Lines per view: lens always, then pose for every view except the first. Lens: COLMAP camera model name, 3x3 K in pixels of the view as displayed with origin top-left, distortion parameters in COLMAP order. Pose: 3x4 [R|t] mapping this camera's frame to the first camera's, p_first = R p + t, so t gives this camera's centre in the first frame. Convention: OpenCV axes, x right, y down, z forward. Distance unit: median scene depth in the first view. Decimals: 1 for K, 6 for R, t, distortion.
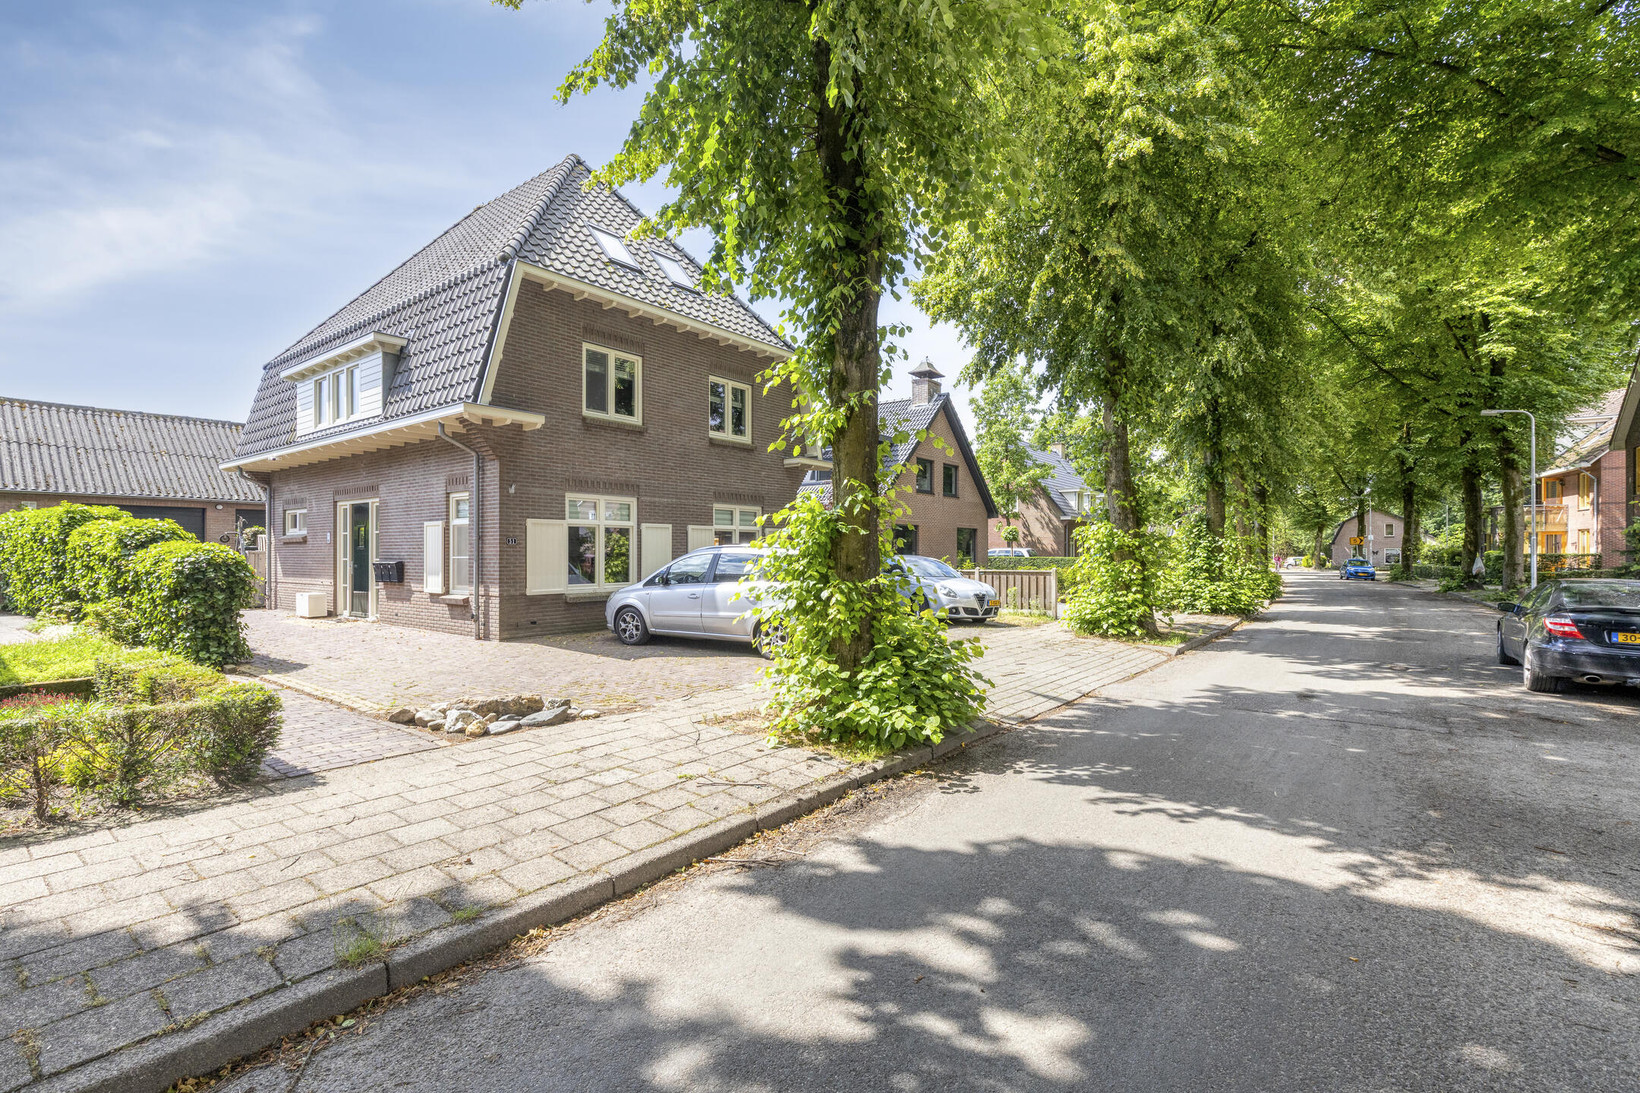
lens RADIAL K [[738.4, 0, 847.7], [0, 738.4, 573.9], [0, 0, 1]] dist [0.006677, 0.001622]
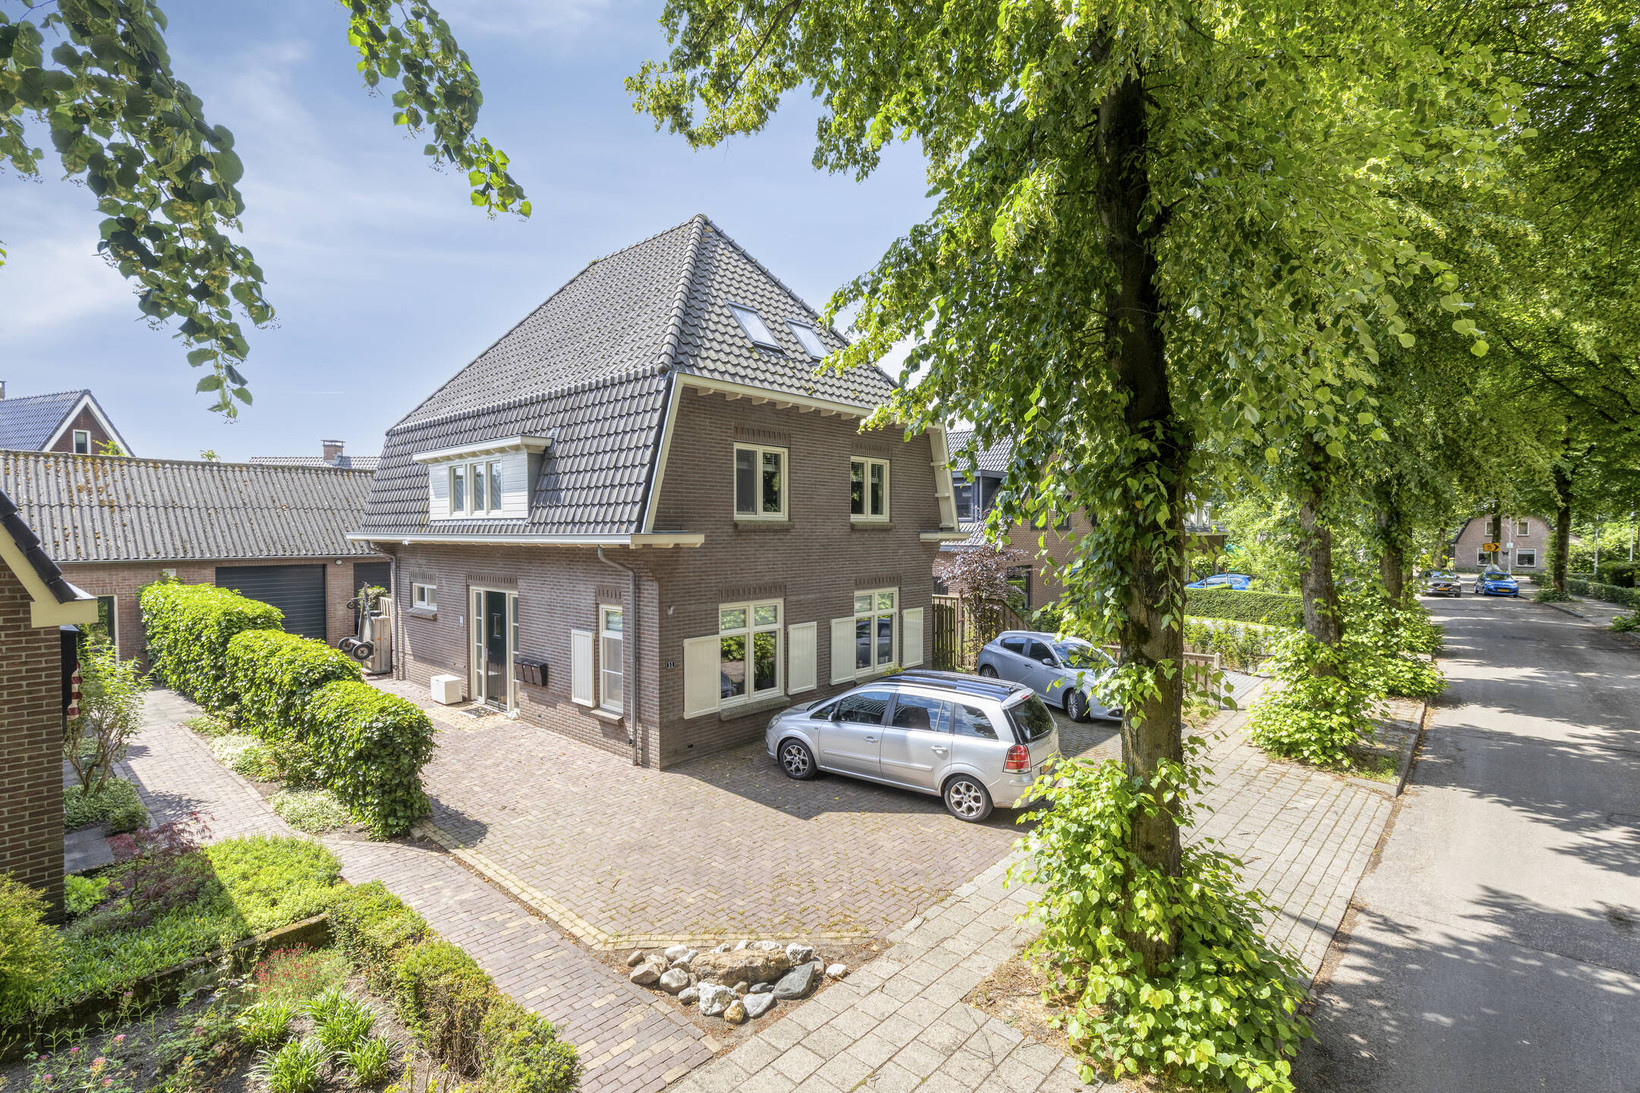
lens RADIAL K [[751.9, 0, 832.9], [0, 751.9, 551.7], [0, 0, 1]] dist [0.008245, -0.000267]
pose [[0.997553, 0.002151, -0.069882, -0.159201], [0.000066, 0.999497, 0.031716, -0.197798], [0.069915, -0.031643, 0.997051, 0.046214]]
